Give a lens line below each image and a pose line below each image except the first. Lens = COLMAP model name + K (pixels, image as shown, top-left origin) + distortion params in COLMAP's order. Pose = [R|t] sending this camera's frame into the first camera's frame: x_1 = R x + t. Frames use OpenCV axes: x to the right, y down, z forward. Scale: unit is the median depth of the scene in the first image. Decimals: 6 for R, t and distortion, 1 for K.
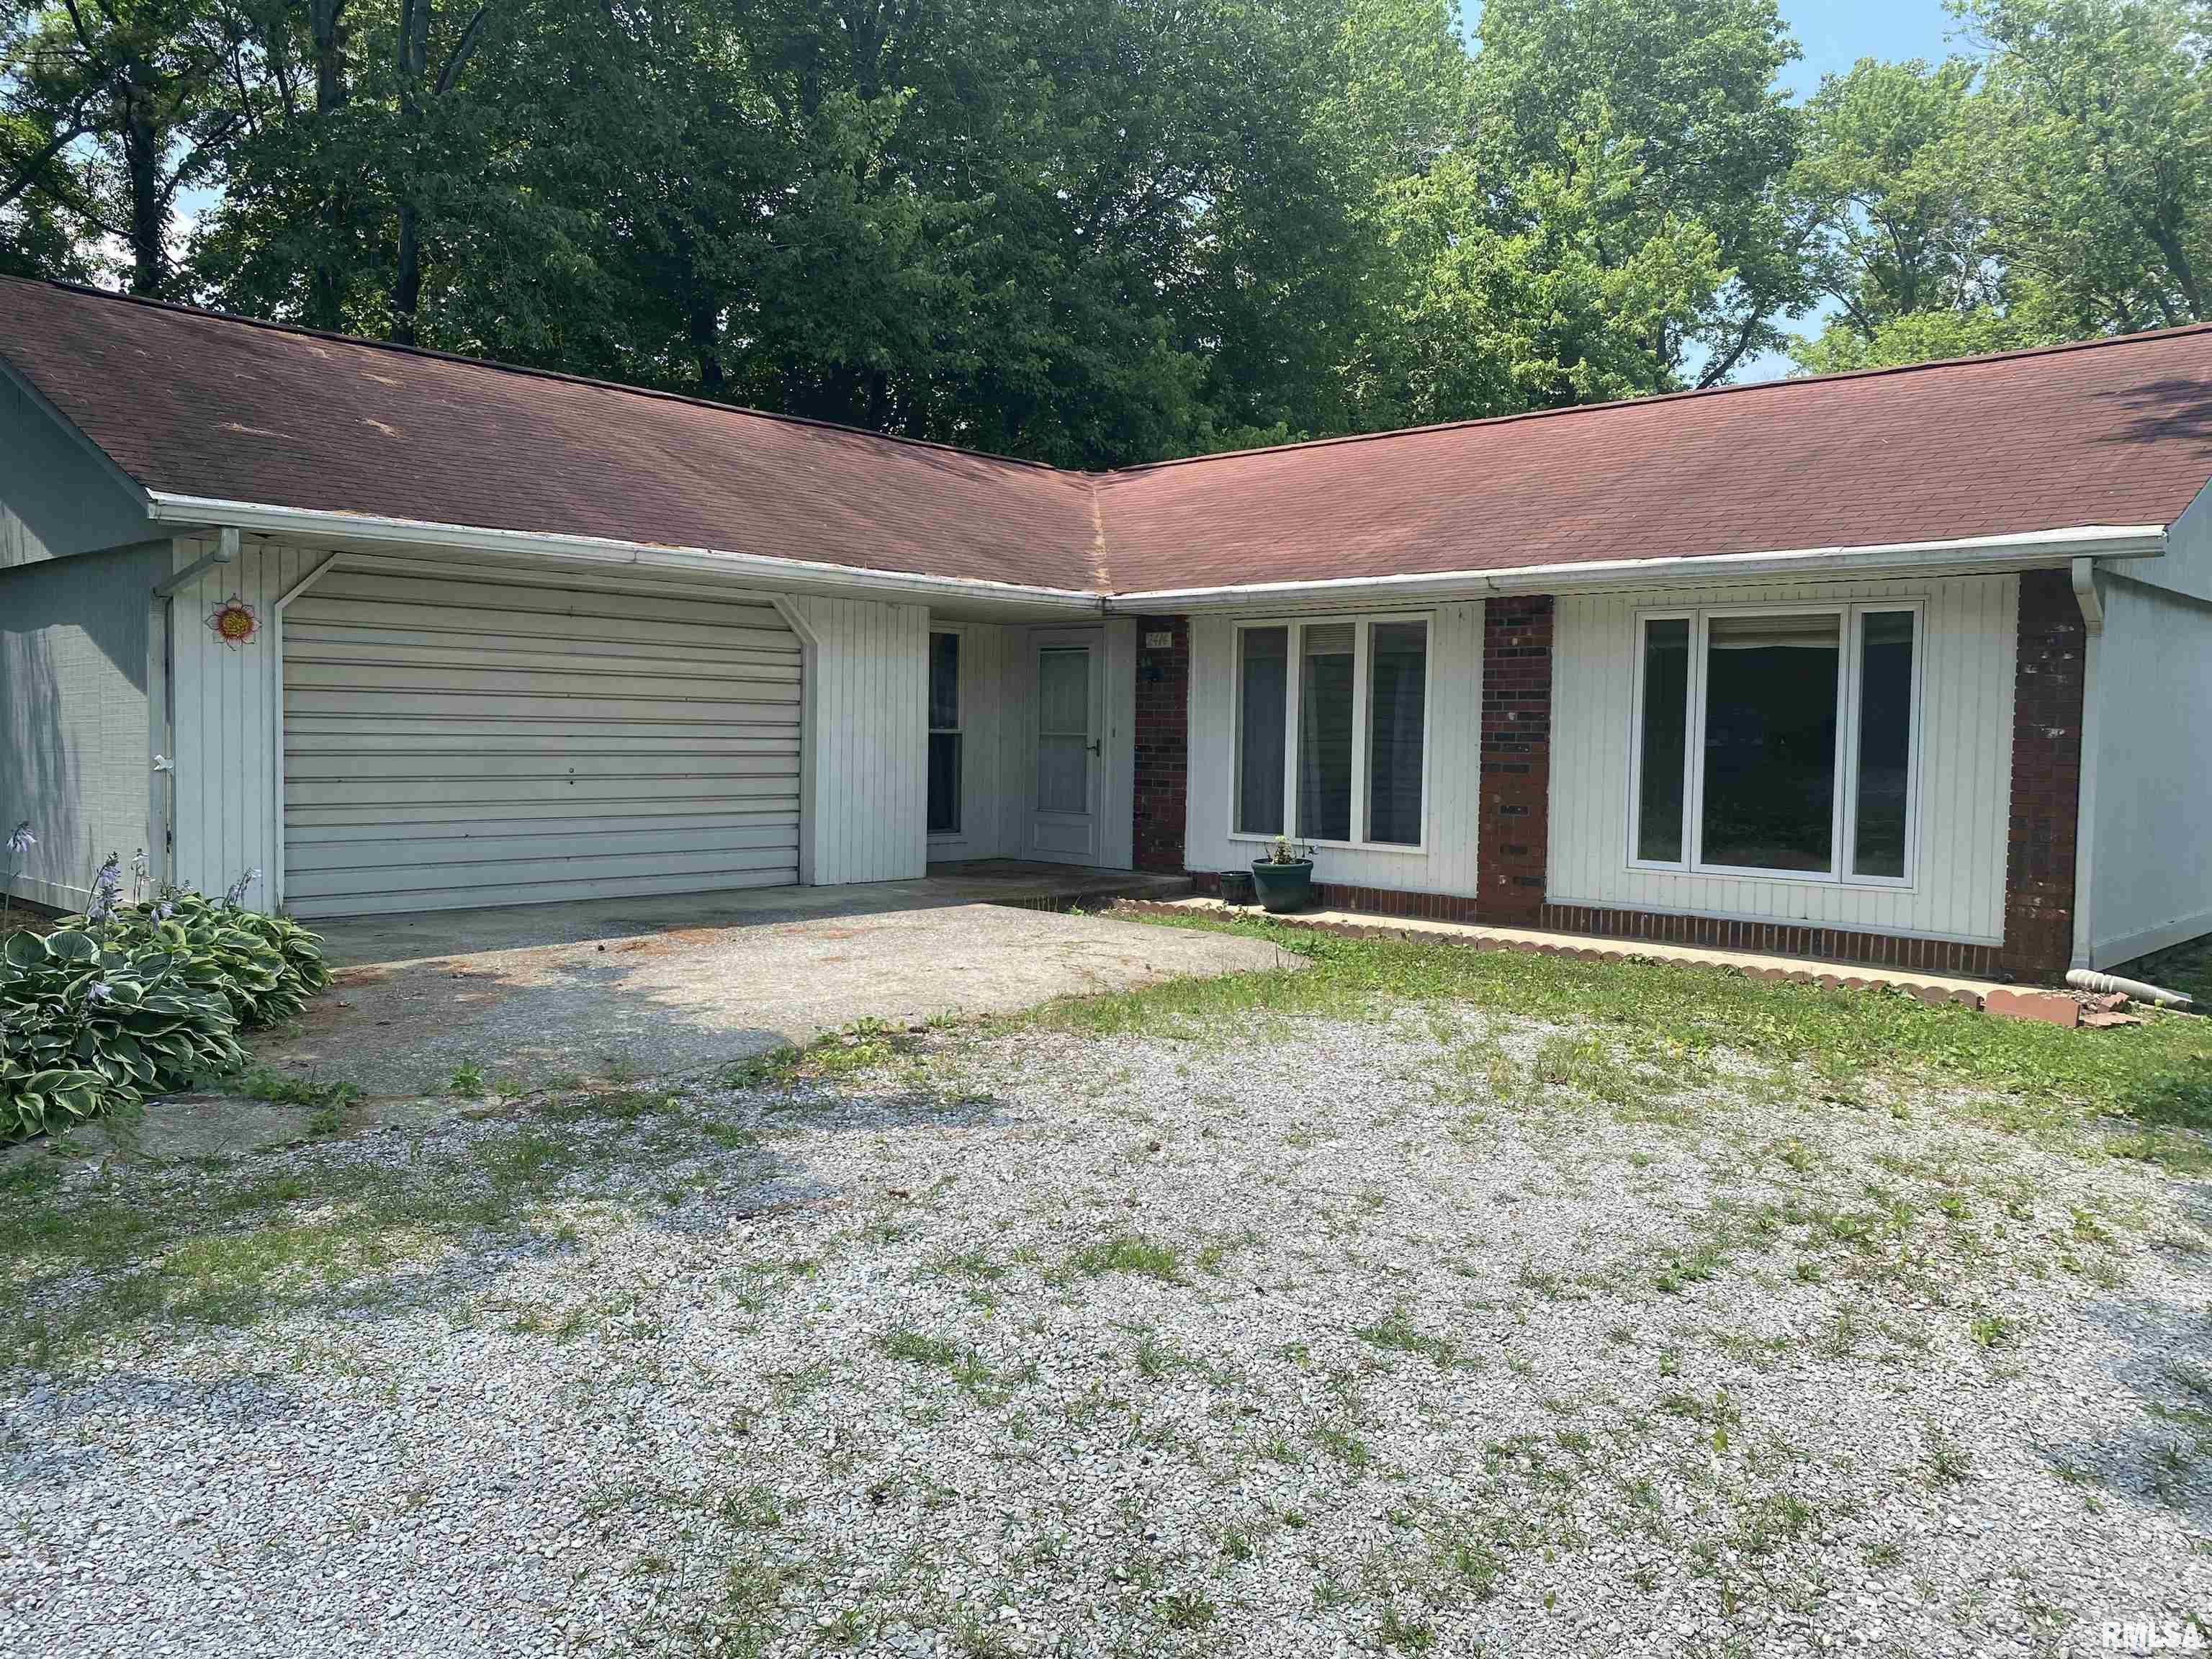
lens RADIAL K [[1703.3, 0, 1096.6], [0, 1703.3, 828.3], [0, 0, 1]] dist [0.124711, -0.136262]
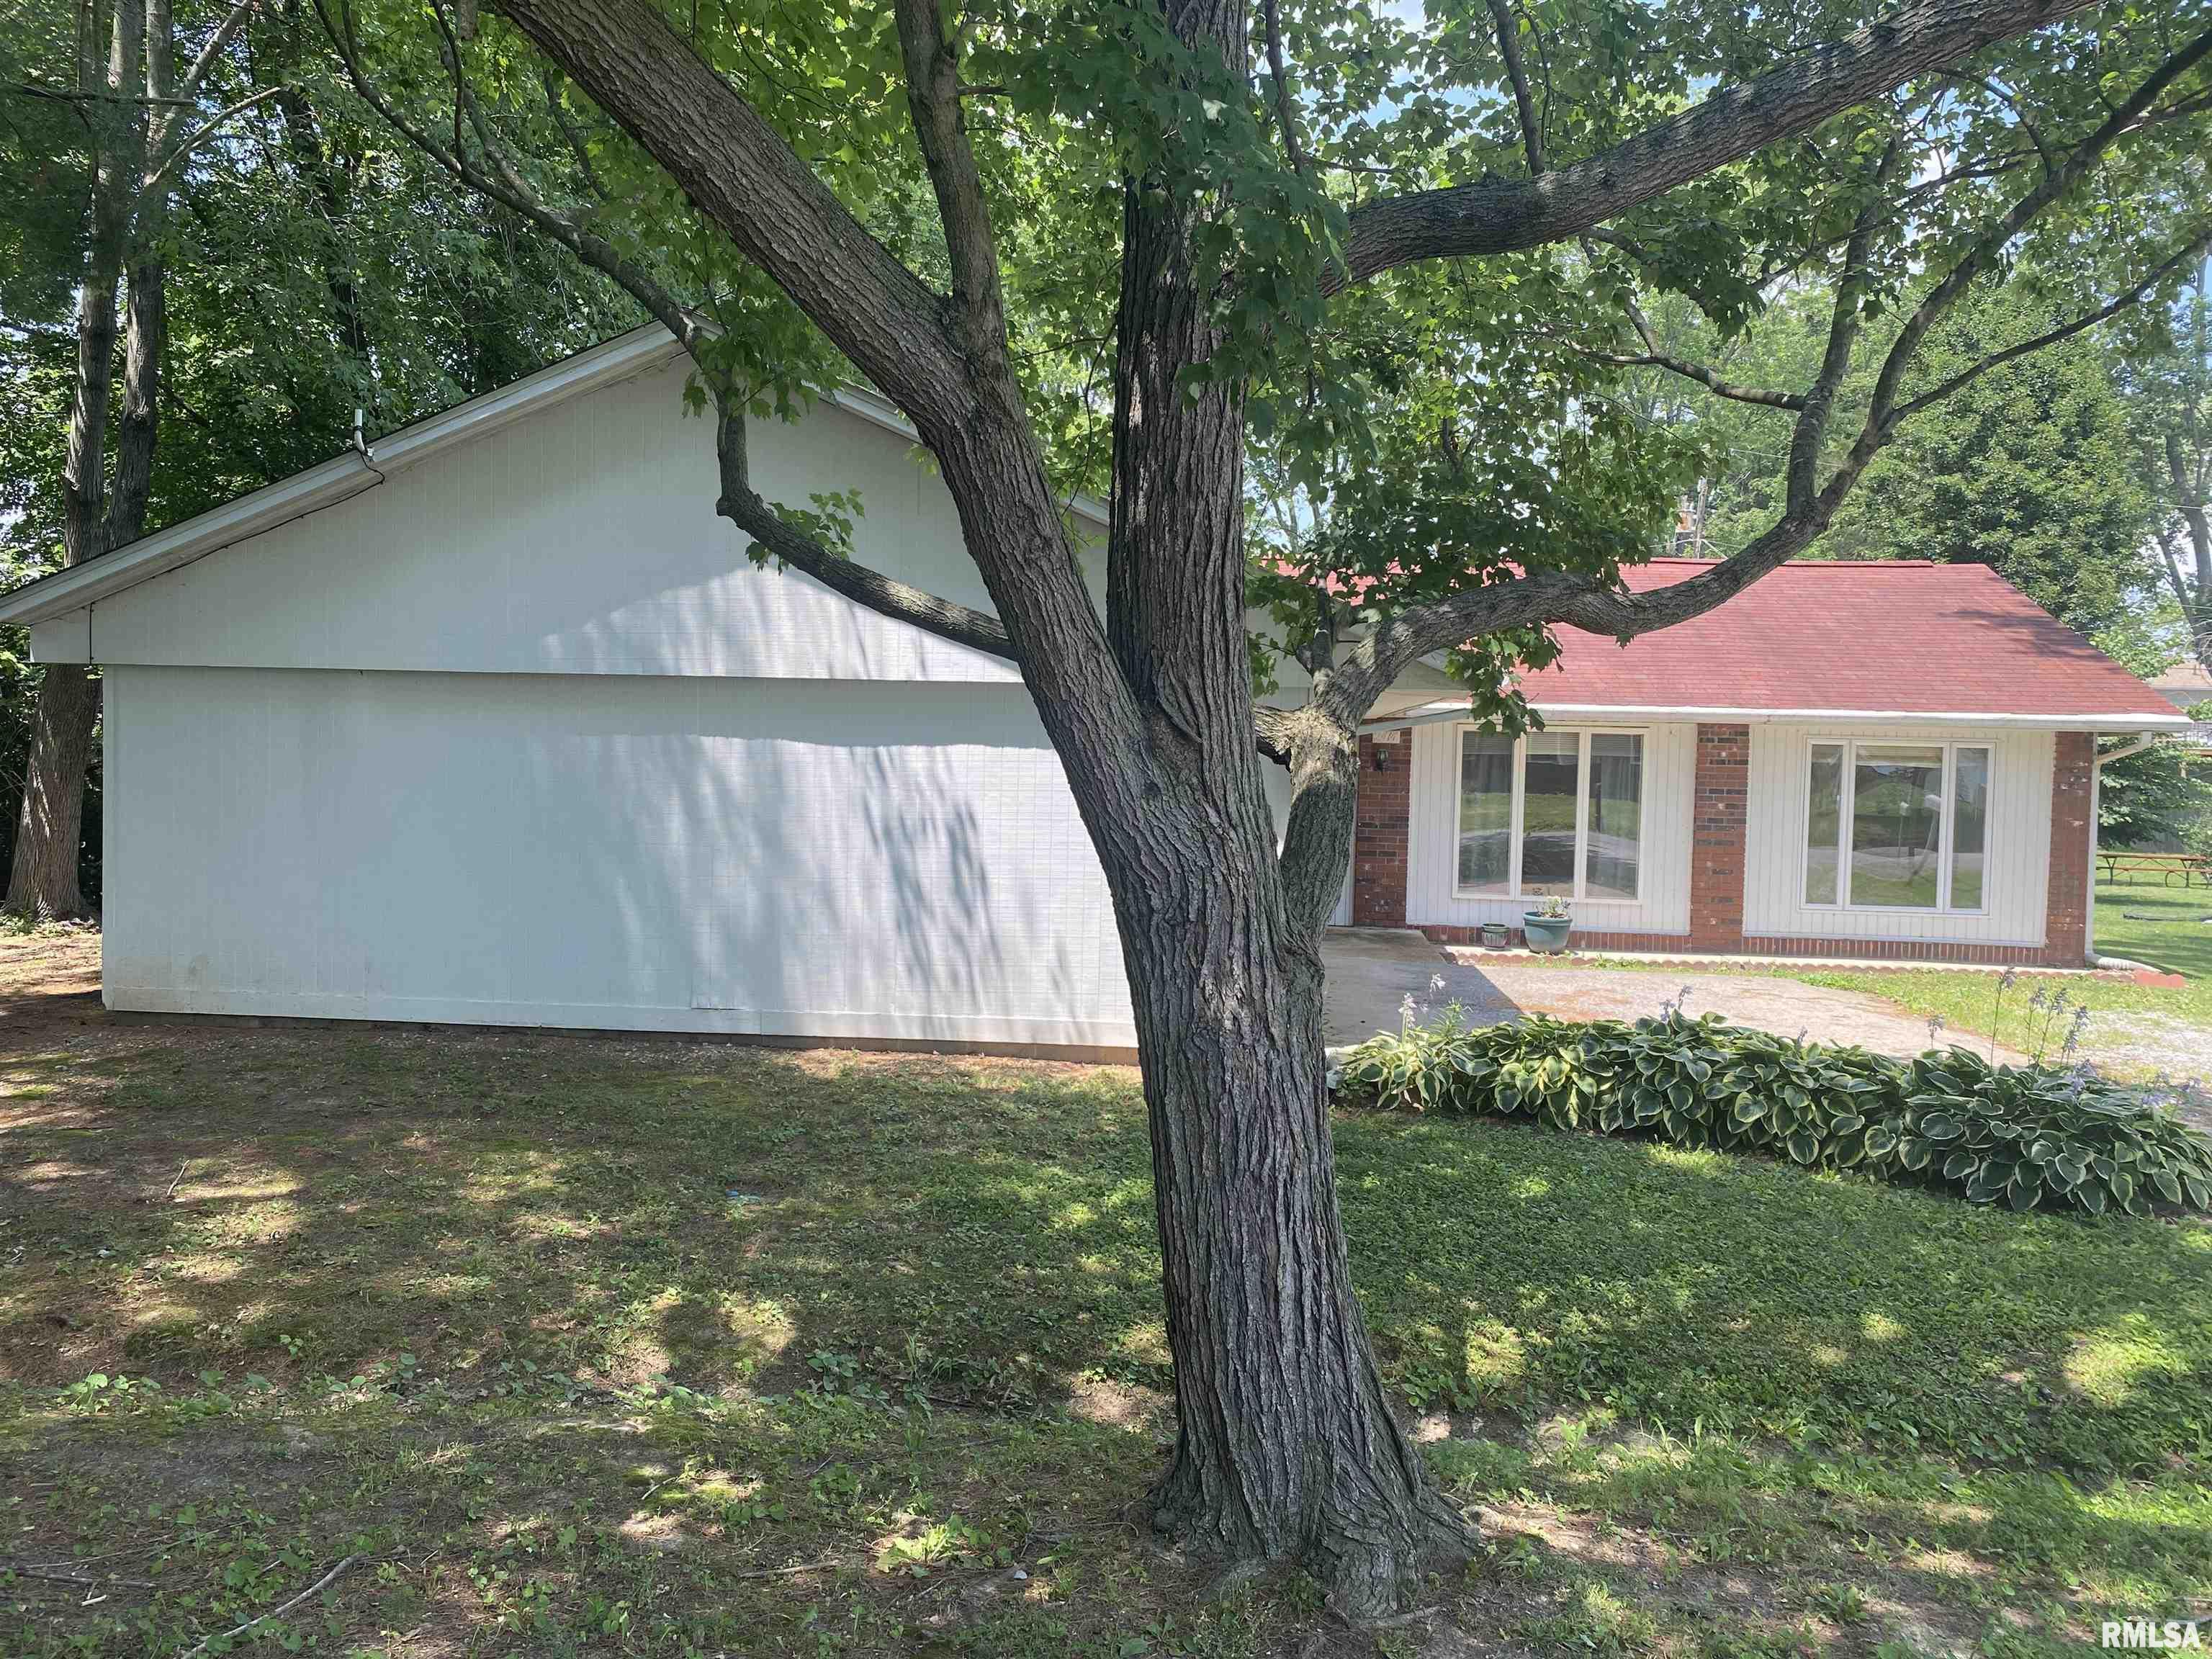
lens RADIAL K [[1703.3, 0, 1096.6], [0, 1703.3, 828.3], [0, 0, 1]] dist [0.124711, -0.136262]
pose [[0.782390, -0.026143, 0.622240, -1.066698], [0.024298, 0.999639, 0.011447, -0.076372], [-0.622315, 0.006163, 0.782743, 0.196552]]
